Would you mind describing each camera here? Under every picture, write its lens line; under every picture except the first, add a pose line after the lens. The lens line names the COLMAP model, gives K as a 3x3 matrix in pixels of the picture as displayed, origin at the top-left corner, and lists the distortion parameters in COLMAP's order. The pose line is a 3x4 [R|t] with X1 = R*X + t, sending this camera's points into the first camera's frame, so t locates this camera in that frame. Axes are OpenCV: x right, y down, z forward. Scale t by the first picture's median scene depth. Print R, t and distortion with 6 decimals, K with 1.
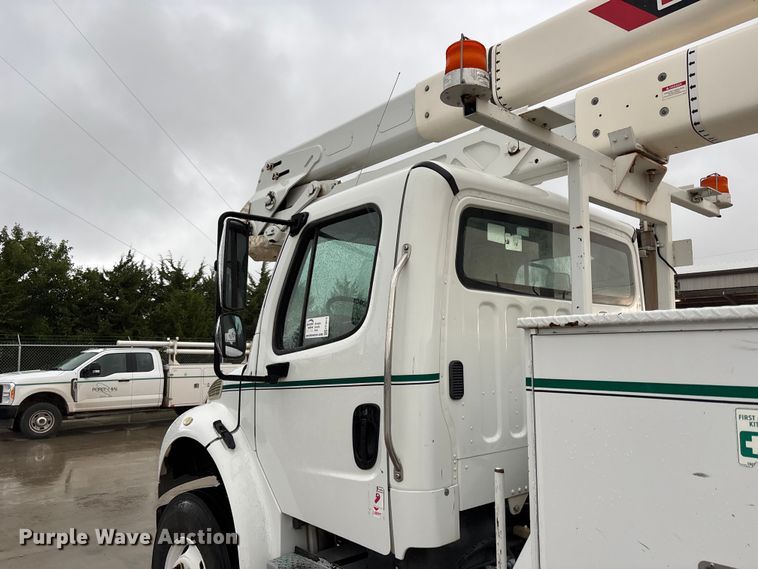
lens RADIAL K [[576.7, 0, 377.2], [0, 576.7, 285.7], [0, 0, 1]] dist [0.029626, -0.009106]
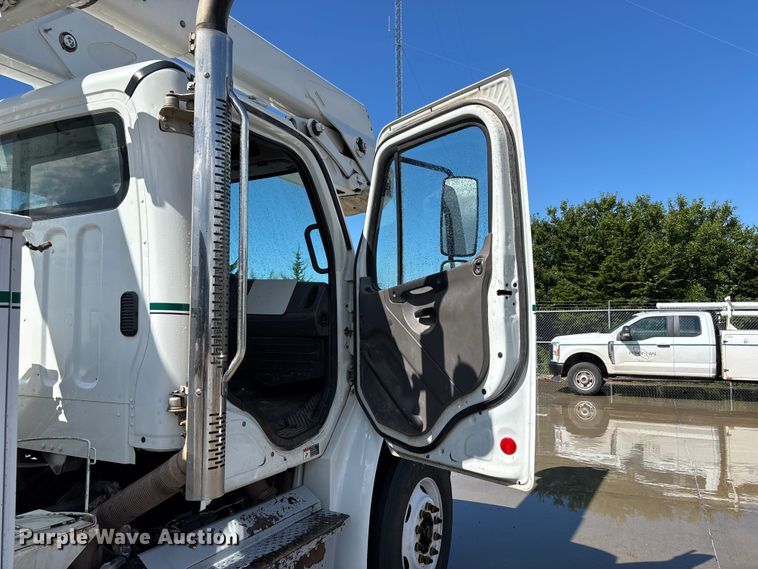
lens RADIAL K [[576.7, 0, 377.2], [0, 576.7, 285.7], [0, 0, 1]] dist [0.029626, -0.009106]
pose [[0.361667, -0.061275, -0.930292, 0.748867], [0.109913, 0.993682, -0.022720, 0.109890], [0.925806, -0.094034, 0.366116, 0.689567]]
